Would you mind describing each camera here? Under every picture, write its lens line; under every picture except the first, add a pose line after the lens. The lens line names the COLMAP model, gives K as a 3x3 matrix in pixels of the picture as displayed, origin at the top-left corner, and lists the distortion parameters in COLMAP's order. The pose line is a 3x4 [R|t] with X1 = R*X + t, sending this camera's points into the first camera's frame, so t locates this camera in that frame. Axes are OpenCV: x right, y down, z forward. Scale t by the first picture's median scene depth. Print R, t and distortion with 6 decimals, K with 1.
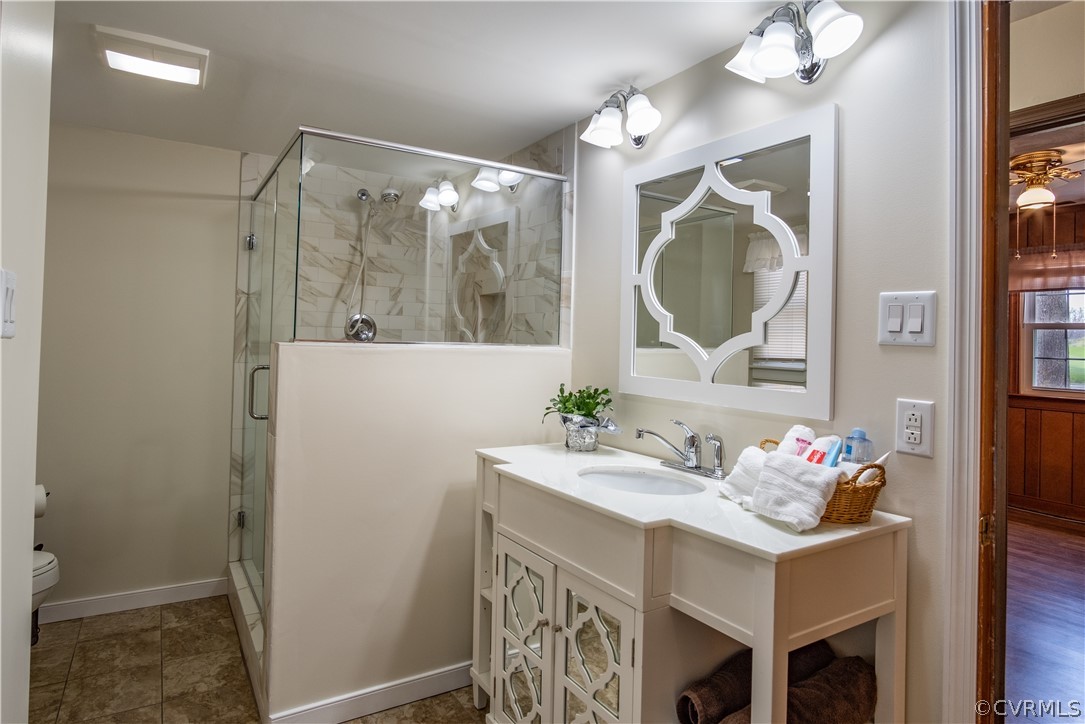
lens RADIAL K [[581.7, 0, 540.4], [0, 581.7, 357.9], [0, 0, 1]] dist [-0.025376, 0.010803]
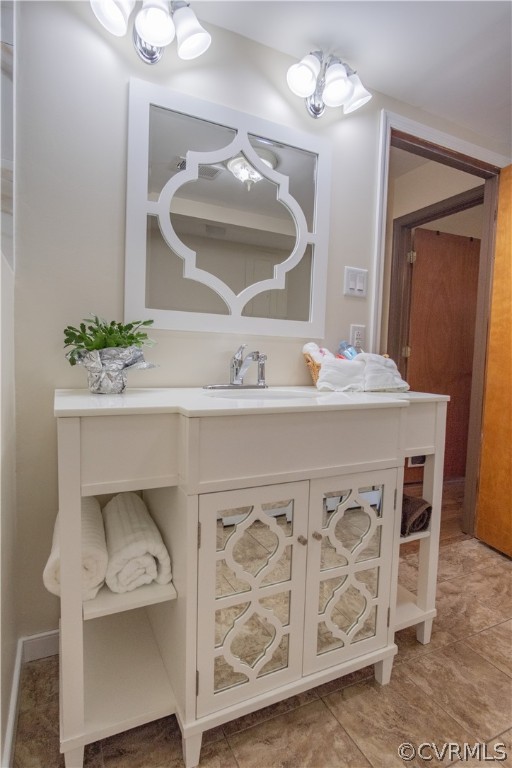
lens RADIAL K [[411.8, 0, 256.0], [0, 411.8, 384.0], [0, 0, 1]] dist [-0.025376, 0.010803]
pose [[0.136178, -0.100957, 0.985527, -0.674024], [-0.011772, 0.994559, 0.103509, 0.110627], [-0.990614, -0.025697, 0.134248, 0.968724]]
